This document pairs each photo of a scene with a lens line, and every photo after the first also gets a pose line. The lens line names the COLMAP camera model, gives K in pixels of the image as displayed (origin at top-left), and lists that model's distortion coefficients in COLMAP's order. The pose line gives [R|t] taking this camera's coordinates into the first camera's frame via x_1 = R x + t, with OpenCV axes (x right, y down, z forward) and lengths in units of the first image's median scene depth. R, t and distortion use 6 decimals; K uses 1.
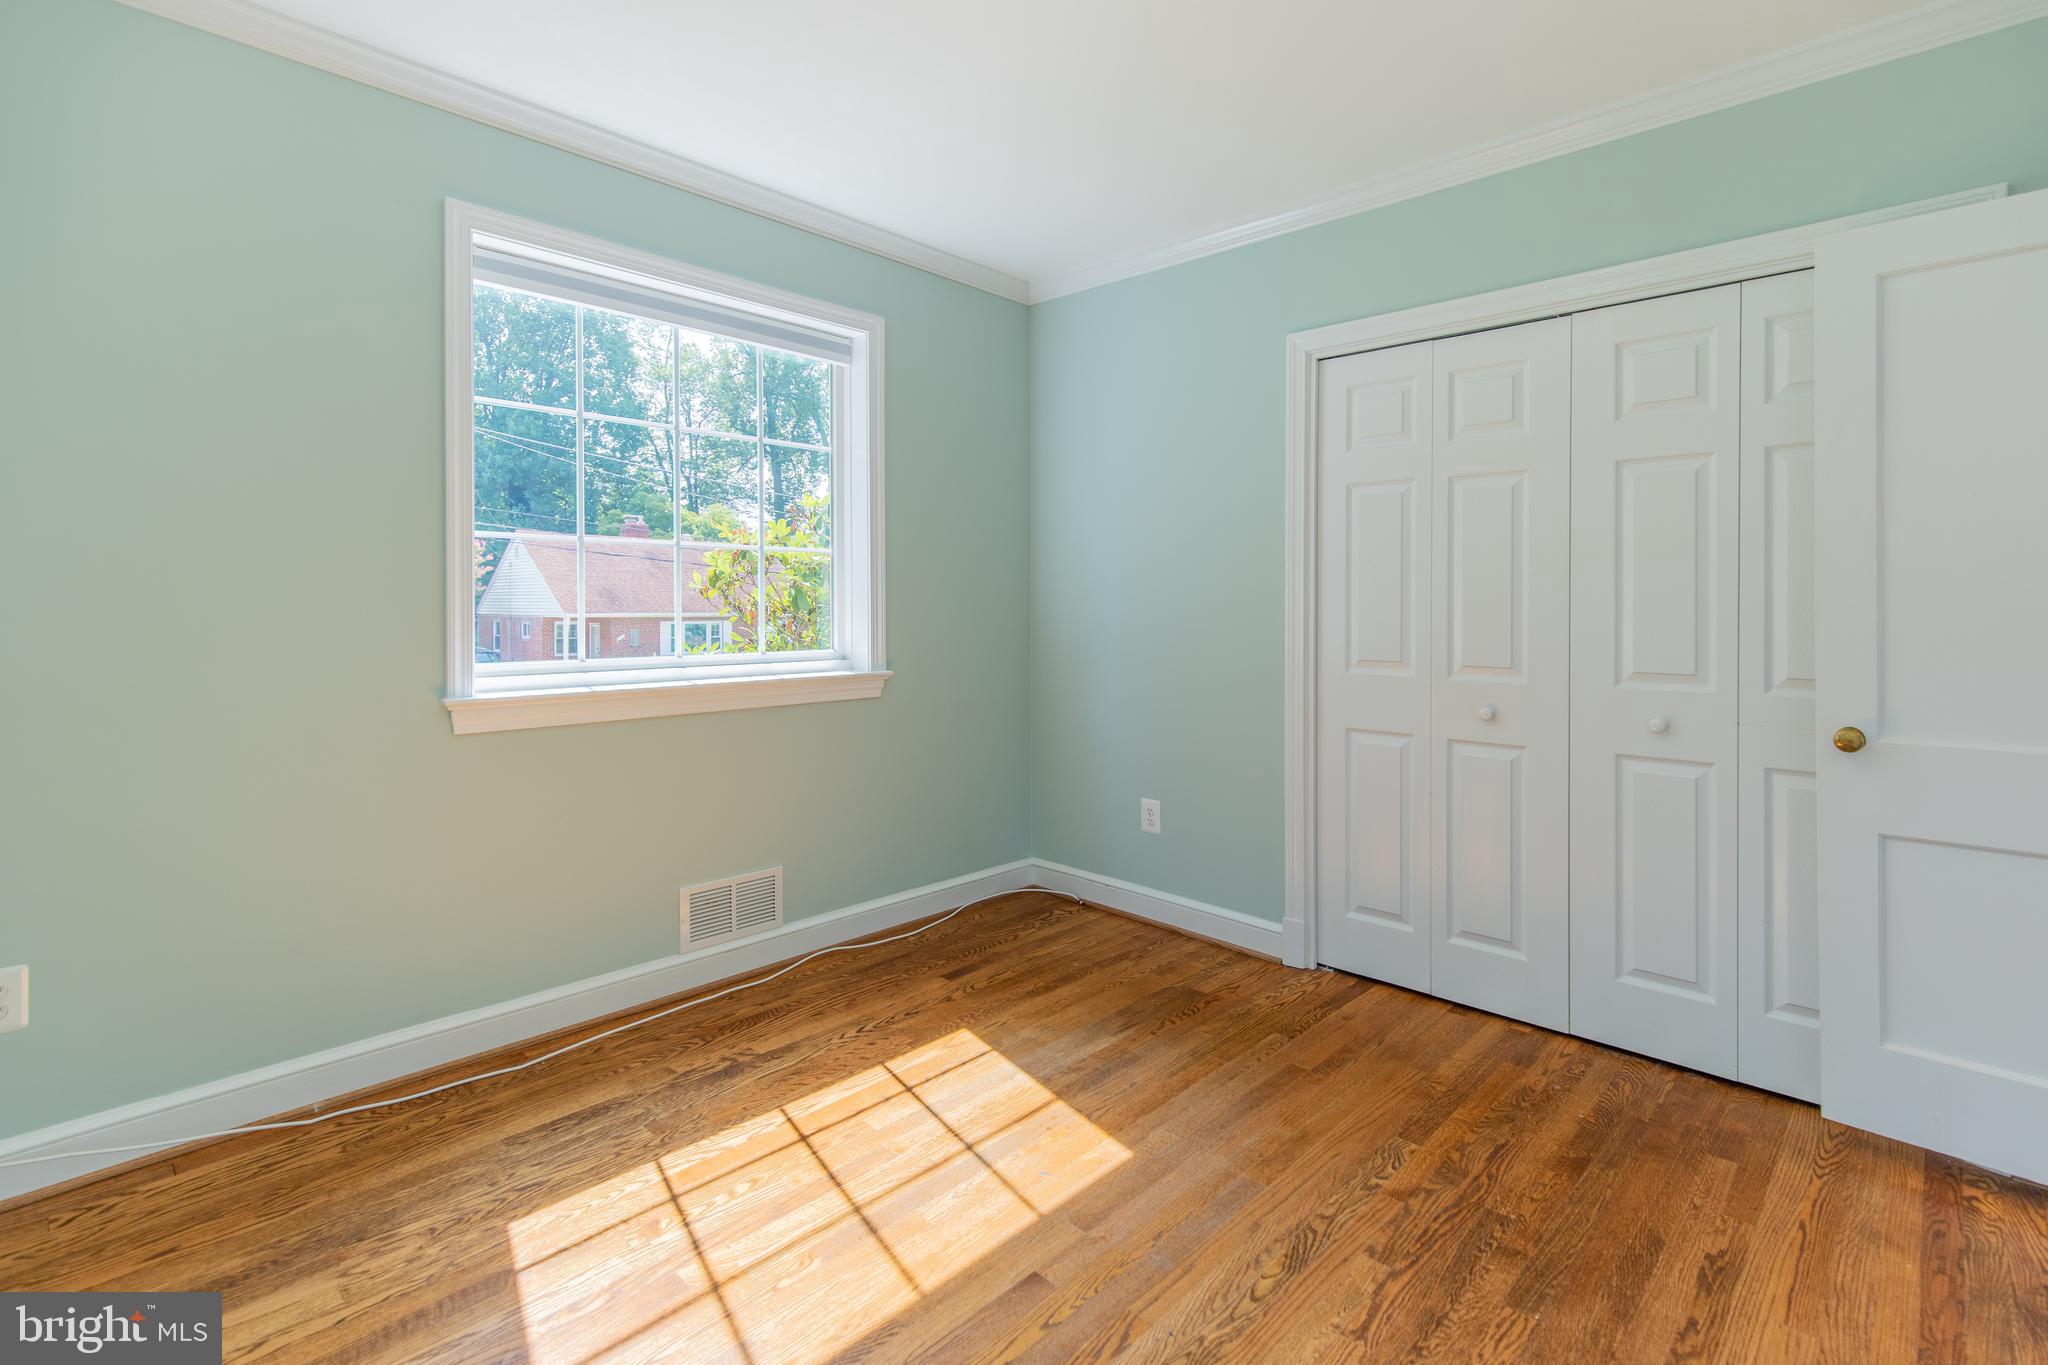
lens RADIAL K [[962.1, 0, 1045.5], [0, 962.1, 600.1], [0, 0, 1]] dist [0.008723, -0.001473]
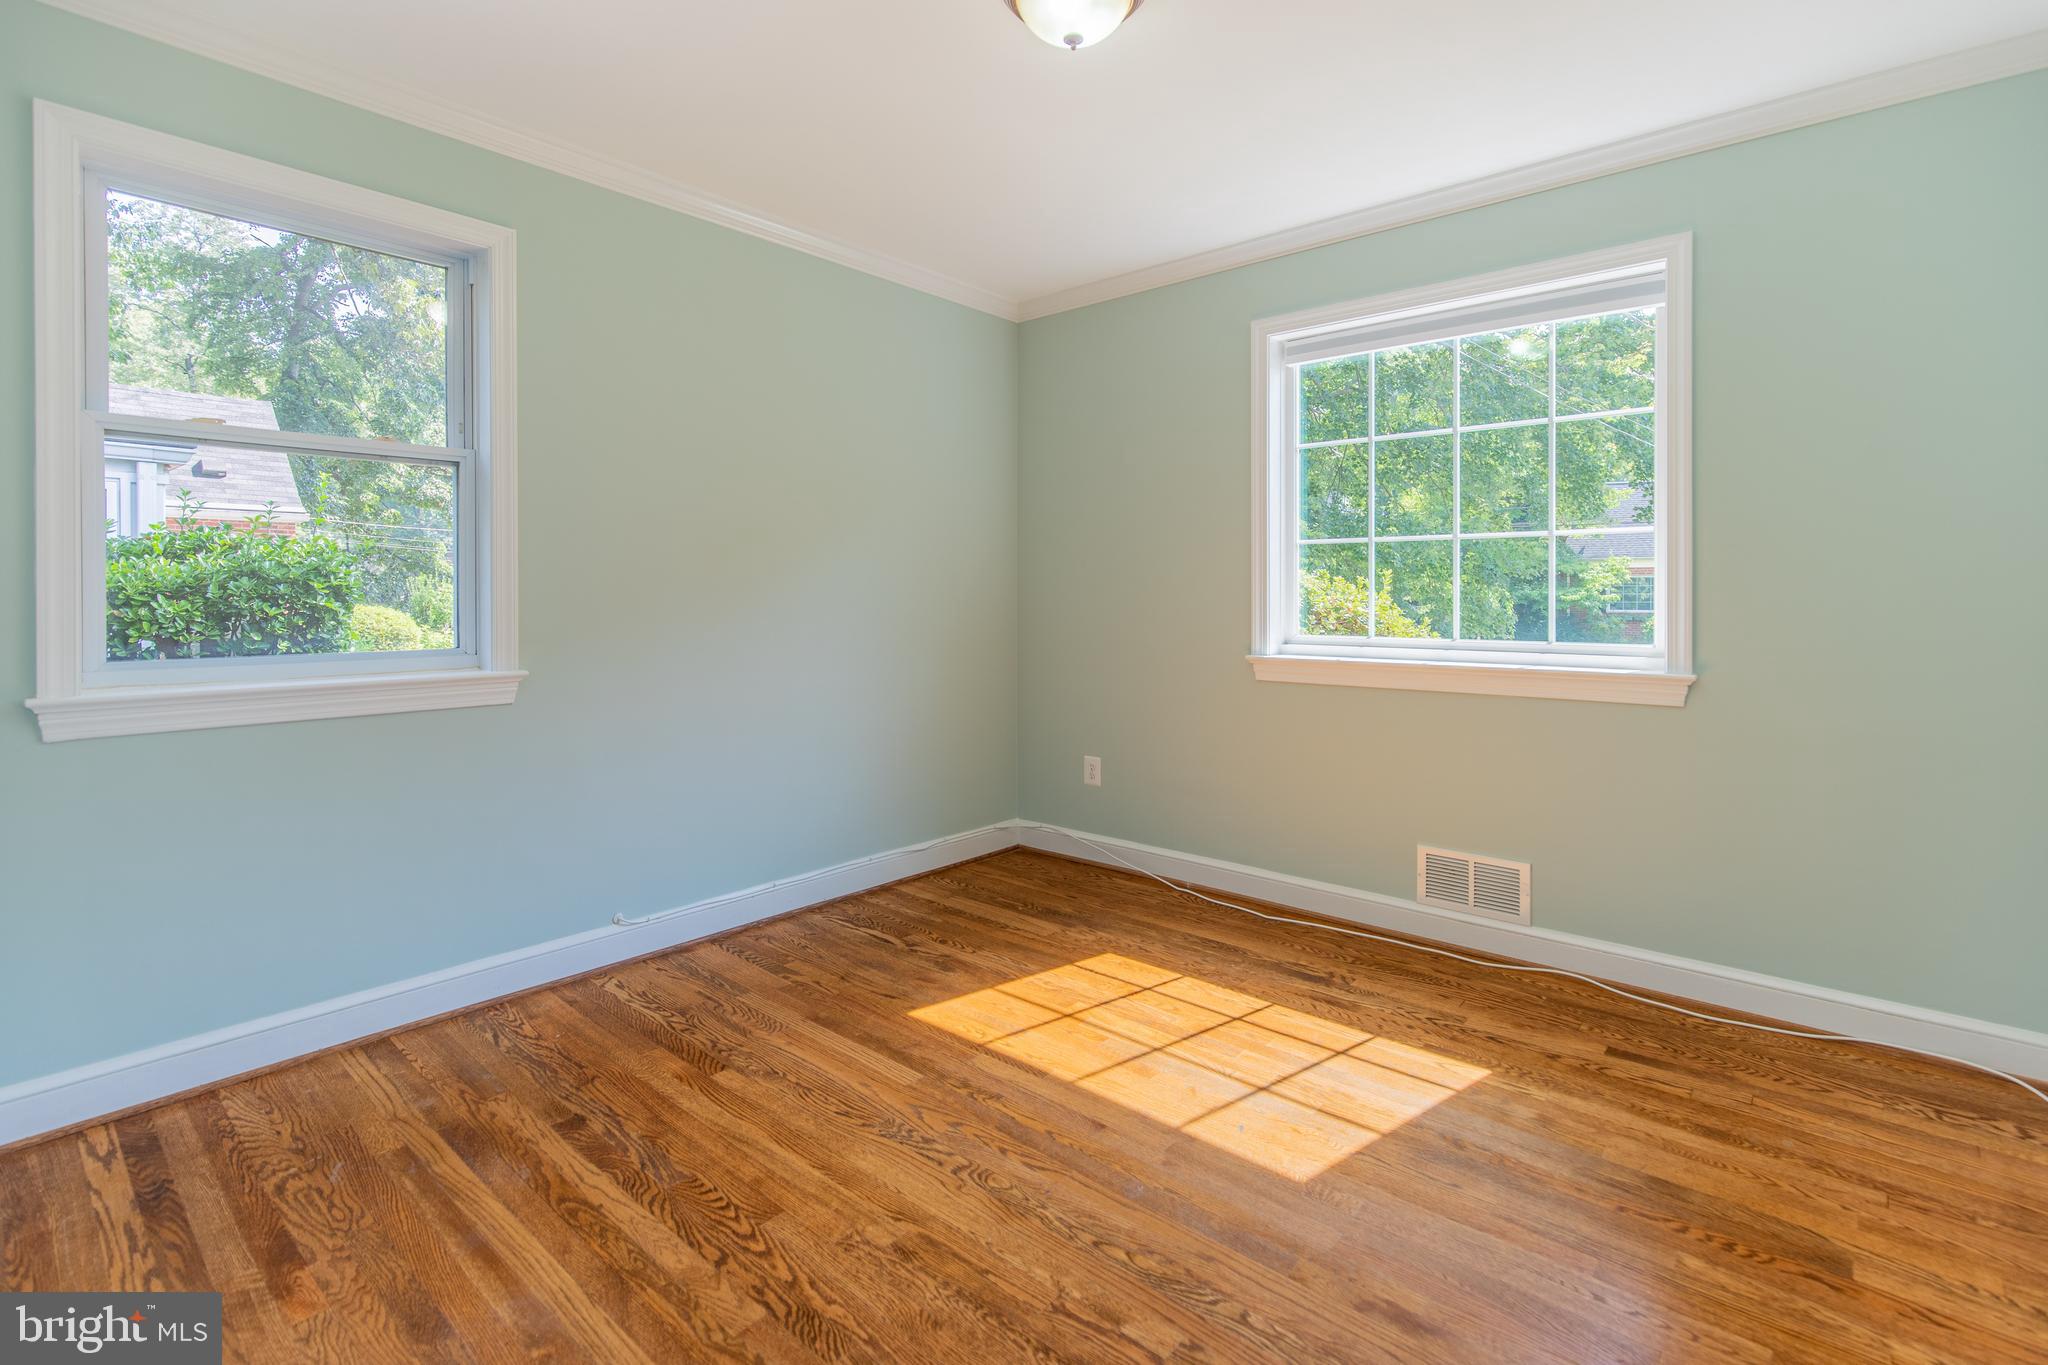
lens RADIAL K [[962.1, 0, 1045.5], [0, 962.1, 600.1], [0, 0, 1]] dist [0.008723, -0.001473]
pose [[0.045777, 0.001991, -0.998950, 0.813722], [0.001563, 0.999997, 0.002065, 0.010783], [0.998950, -0.001656, 0.045774, 0.576159]]
